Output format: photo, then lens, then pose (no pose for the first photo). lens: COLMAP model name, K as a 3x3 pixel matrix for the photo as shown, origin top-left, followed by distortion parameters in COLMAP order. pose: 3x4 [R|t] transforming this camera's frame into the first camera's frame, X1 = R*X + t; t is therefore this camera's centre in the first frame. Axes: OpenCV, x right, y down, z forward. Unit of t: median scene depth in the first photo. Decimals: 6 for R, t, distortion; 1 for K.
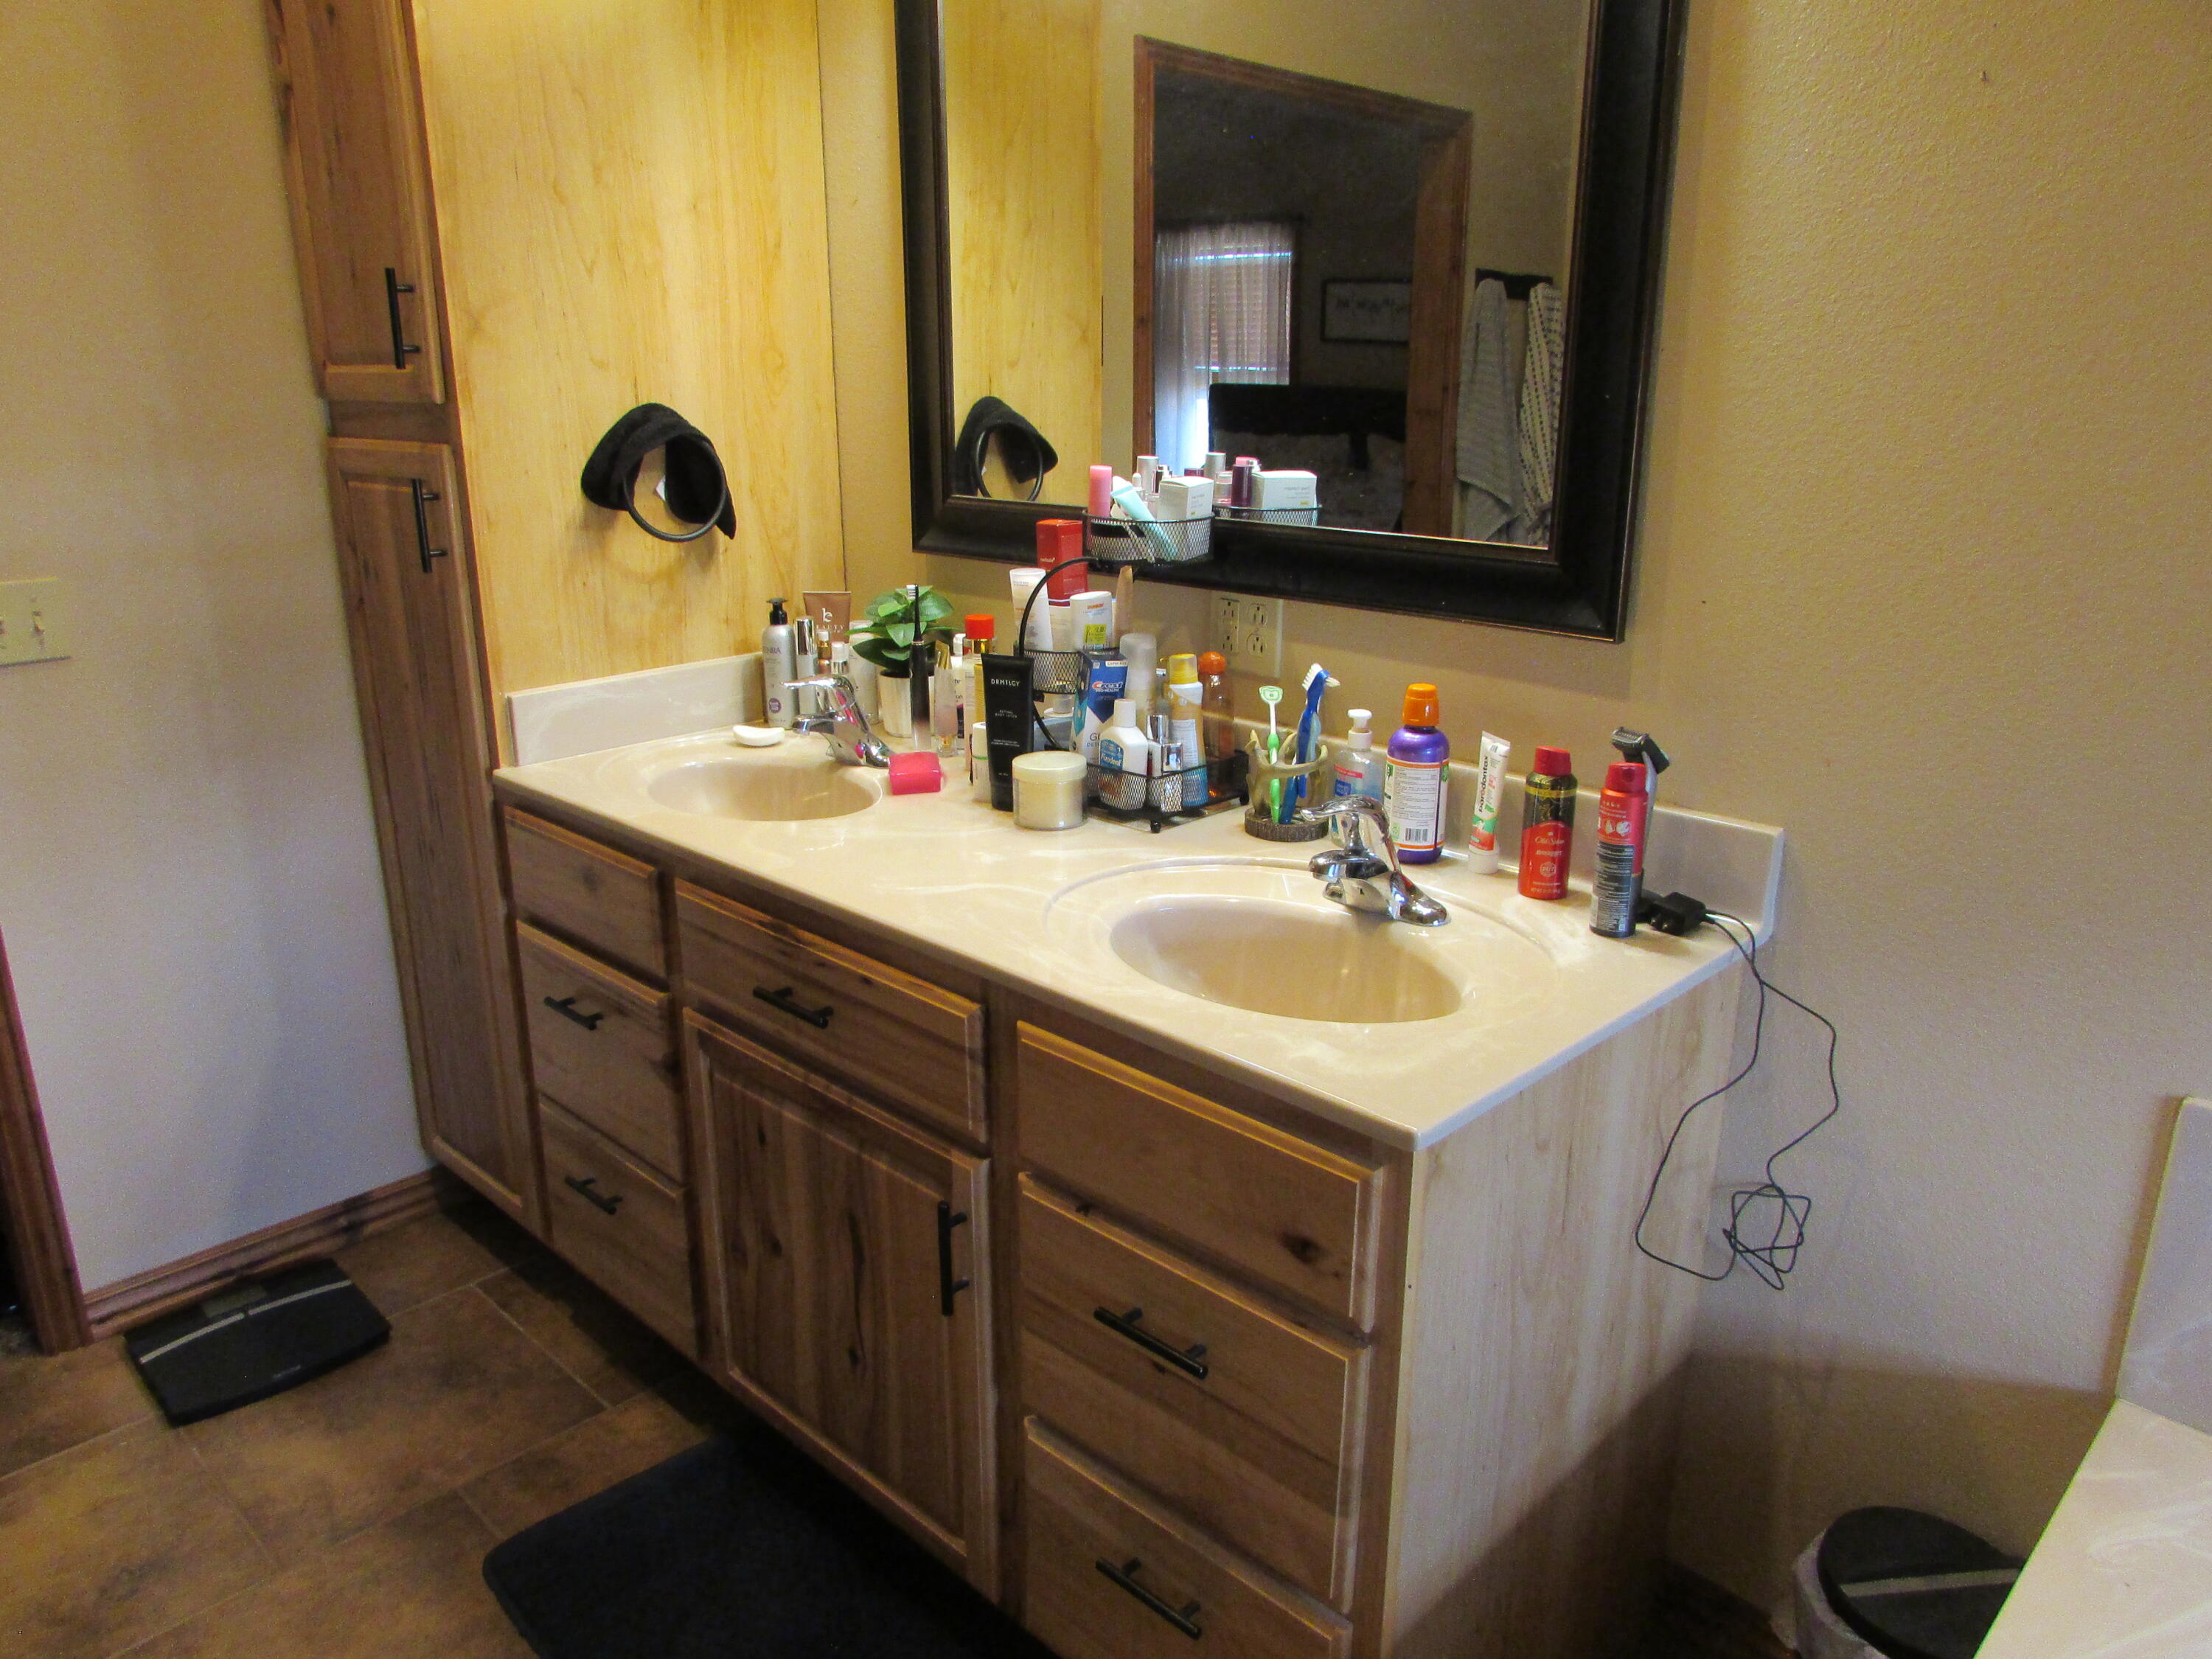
lens RADIAL K [[1586.9, 0, 1106.9], [0, 1586.9, 826.6], [0, 0, 1]] dist [-0.037270, 0.023467]
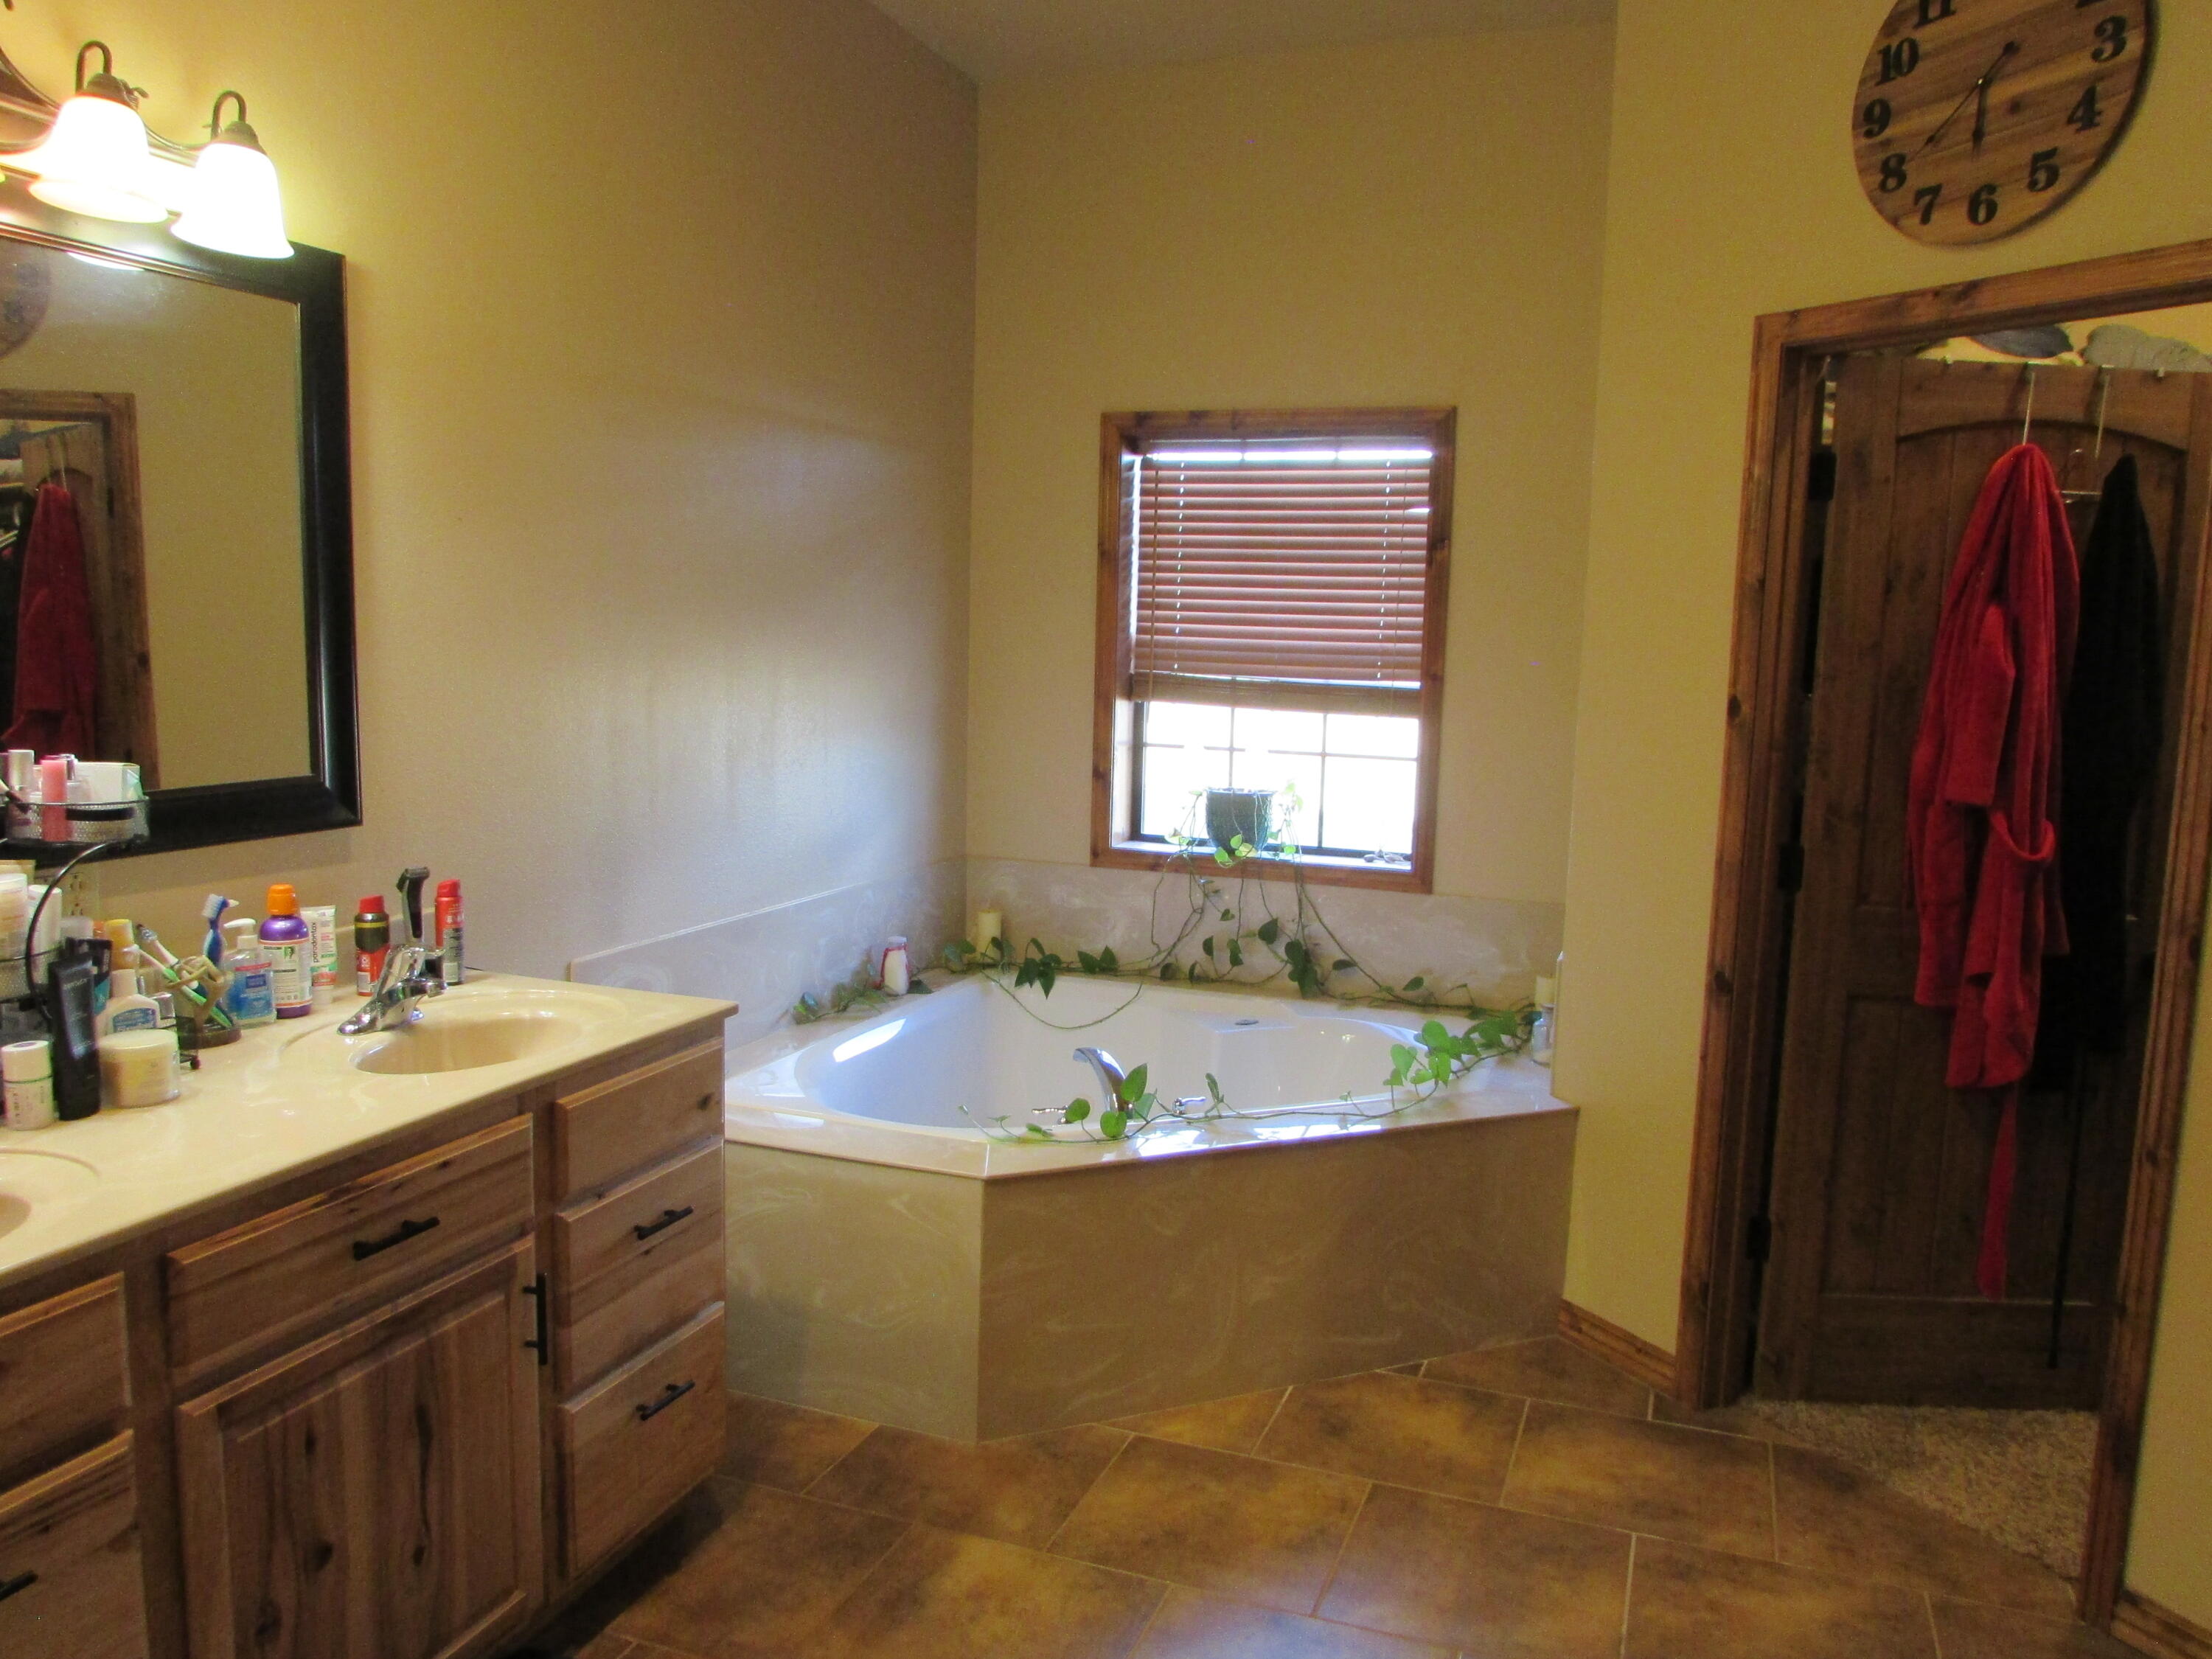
lens RADIAL K [[1672.0, 0, 1105.7], [0, 1672.0, 835.4], [0, 0, 1]] dist [-0.000858, 0.000131]
pose [[-0.402320, -0.123774, 0.907094, -1.409236], [0.242032, 0.941186, 0.235773, -0.302436], [-0.882927, 0.314402, -0.348701, 0.876716]]
